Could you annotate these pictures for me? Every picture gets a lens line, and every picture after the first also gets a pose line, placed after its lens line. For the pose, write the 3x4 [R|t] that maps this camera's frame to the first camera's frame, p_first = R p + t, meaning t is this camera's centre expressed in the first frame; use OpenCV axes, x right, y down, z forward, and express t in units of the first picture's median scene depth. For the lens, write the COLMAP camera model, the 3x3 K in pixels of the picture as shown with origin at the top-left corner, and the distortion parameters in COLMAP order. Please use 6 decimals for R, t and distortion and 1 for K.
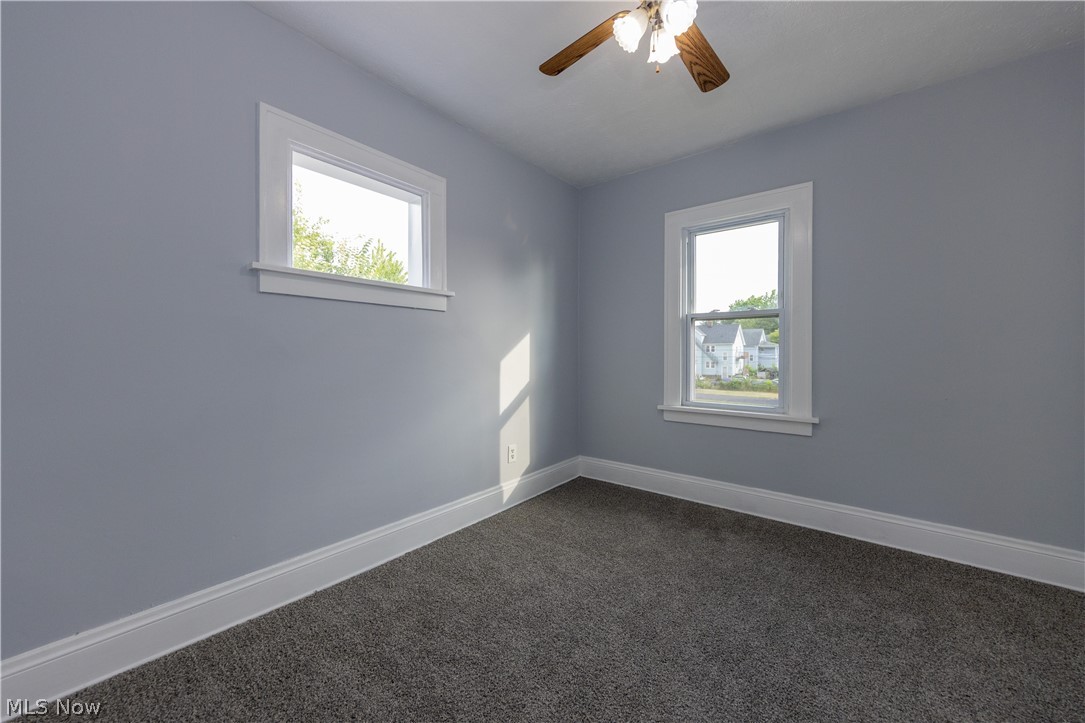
lens RADIAL K [[399.1, 0, 542.6], [0, 399.1, 354.0], [0, 0, 1]] dist [0.008496, -0.000413]
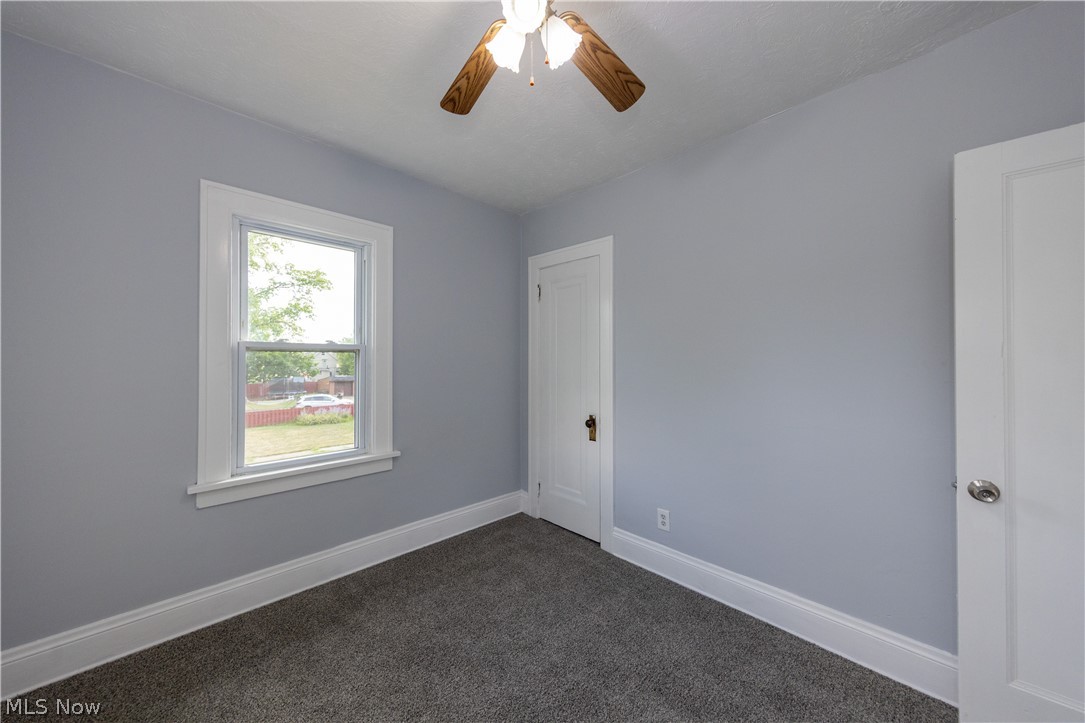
lens RADIAL K [[380.7, 0, 537.3], [0, 380.7, 358.5], [0, 0, 1]] dist [-0.003160, -0.000093]
pose [[0.131454, 0.004862, 0.991310, -0.258533], [0.006632, 0.999961, -0.005784, -0.075181], [-0.991300, 0.007335, 0.131417, 0.480833]]
